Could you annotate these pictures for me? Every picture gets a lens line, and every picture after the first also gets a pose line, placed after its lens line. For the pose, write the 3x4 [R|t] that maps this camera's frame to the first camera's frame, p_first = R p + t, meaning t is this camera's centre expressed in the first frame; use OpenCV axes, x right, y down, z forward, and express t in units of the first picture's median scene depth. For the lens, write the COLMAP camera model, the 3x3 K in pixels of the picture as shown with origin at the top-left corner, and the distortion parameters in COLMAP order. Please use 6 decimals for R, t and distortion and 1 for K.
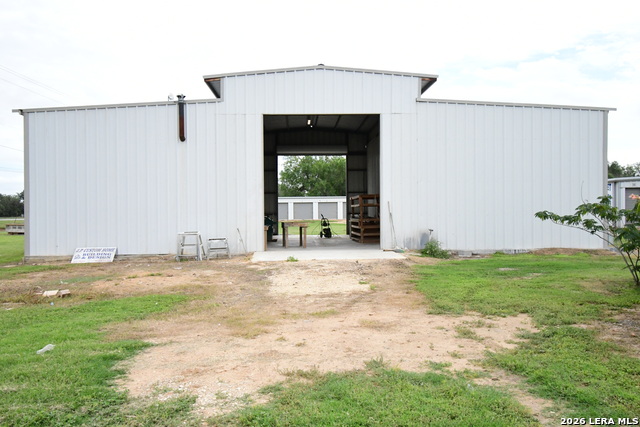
lens RADIAL K [[553.3, 0, 320.0], [0, 553.3, 213.5], [0, 0, 1]] dist [0.000246, 0.000044]
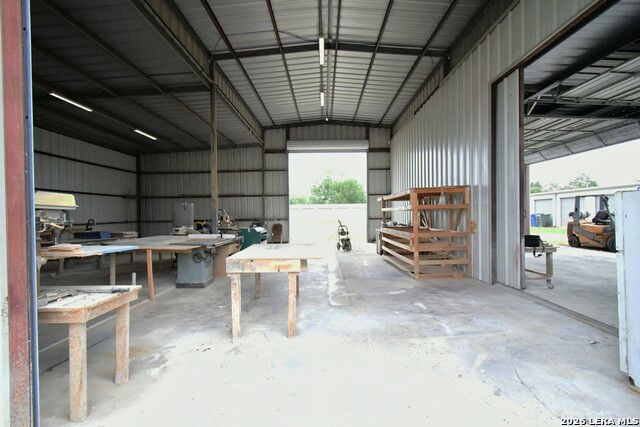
lens RADIAL K [[282.5, 0, 320.0], [0, 282.5, 213.5], [0, 0, 1]] dist [0.001210, -0.000145]
pose [[0.998404, -0.000457, -0.056468, -0.001170], [0.000148, 0.999985, -0.005464, -0.005675], [0.056470, 0.005447, 0.998389, 0.550549]]
